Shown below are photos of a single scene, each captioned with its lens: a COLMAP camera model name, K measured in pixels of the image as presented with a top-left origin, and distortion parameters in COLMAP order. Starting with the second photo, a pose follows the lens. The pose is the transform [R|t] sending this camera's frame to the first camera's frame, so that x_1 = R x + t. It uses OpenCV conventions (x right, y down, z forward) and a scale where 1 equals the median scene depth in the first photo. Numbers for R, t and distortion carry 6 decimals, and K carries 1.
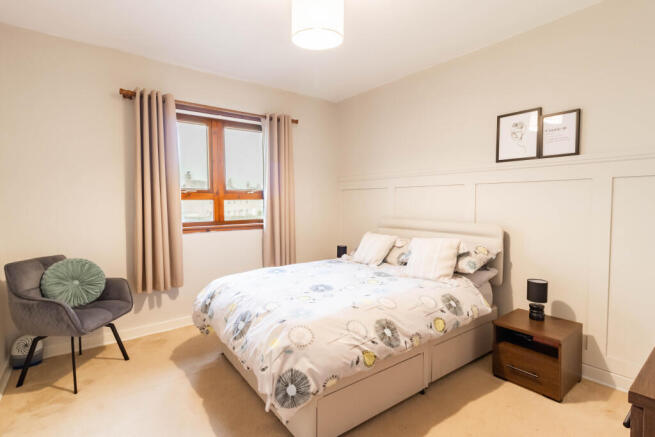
lens RADIAL K [[316.6, 0, 291.5], [0, 316.6, 208.8], [0, 0, 1]] dist [-0.035920, -0.000136]
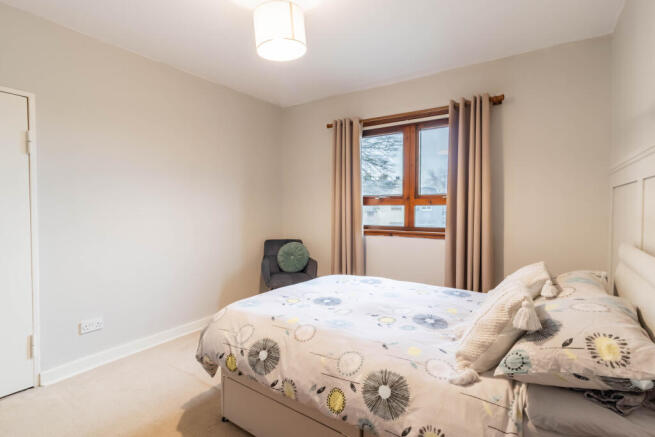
lens RADIAL K [[303.3, 0, 320.7], [0, 303.3, 212.3], [0, 0, 1]] dist [-0.000760, 0.000116]
pose [[0.383992, 0.024183, -0.923020, 0.616476], [-0.023351, 0.999592, 0.016475, -0.018488], [0.923041, 0.015228, 0.384399, 0.428493]]
